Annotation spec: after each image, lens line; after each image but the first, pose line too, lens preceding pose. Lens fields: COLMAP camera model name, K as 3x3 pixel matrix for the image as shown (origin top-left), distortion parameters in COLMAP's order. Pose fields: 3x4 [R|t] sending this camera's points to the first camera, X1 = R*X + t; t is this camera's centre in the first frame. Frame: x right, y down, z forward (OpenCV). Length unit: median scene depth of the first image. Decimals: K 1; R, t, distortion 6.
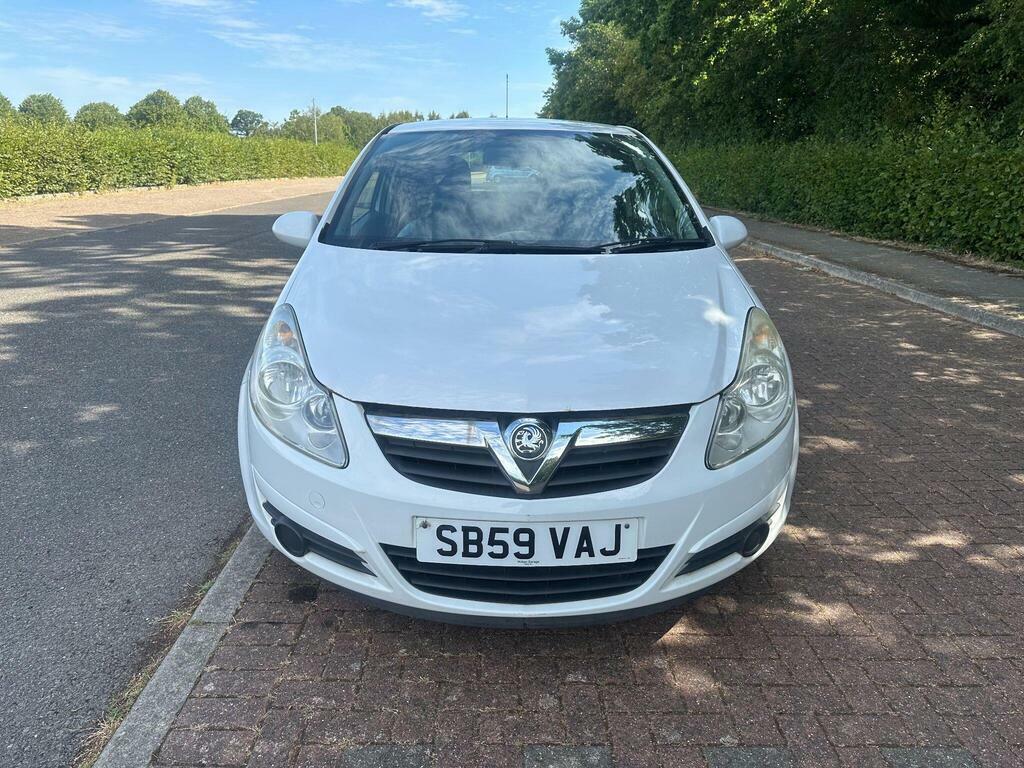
lens RADIAL K [[745.5, 0, 496.1], [0, 745.5, 377.8], [0, 0, 1]] dist [0.036476, -0.033824]
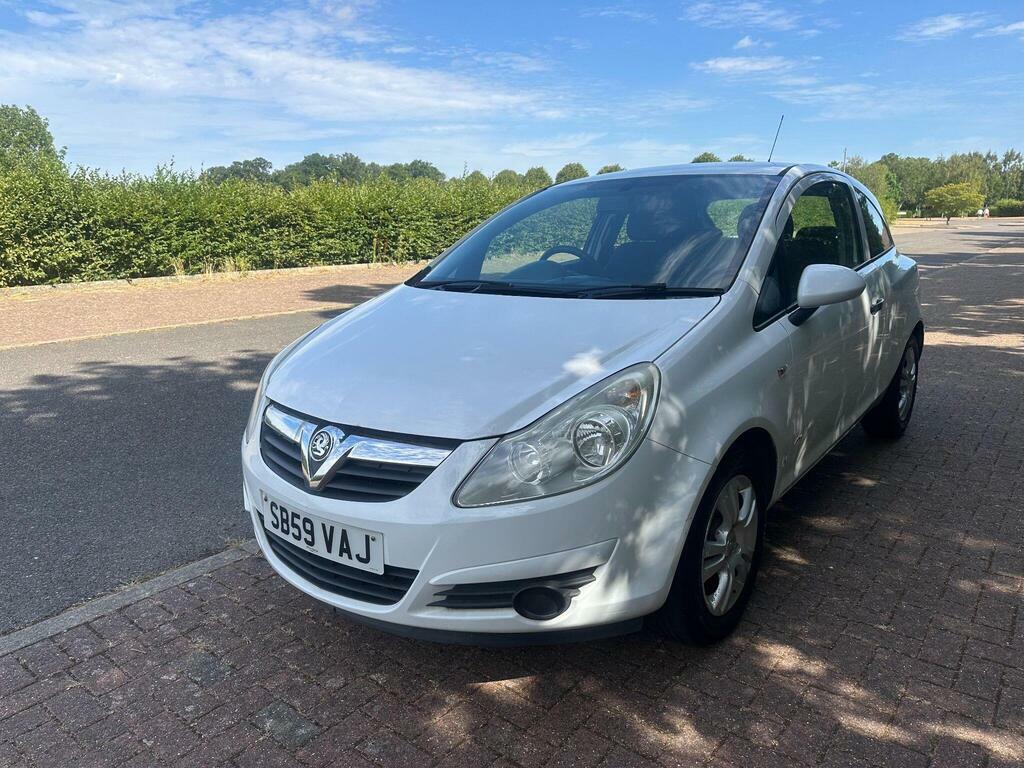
lens RADIAL K [[745.5, 0, 496.1], [0, 745.5, 377.8], [0, 0, 1]] dist [0.036476, -0.033824]
pose [[0.773857, 0.109533, -0.623818, 0.666061], [-0.151924, 0.988279, -0.014937, -0.029786], [0.614870, 0.106332, 0.781427, 0.164737]]
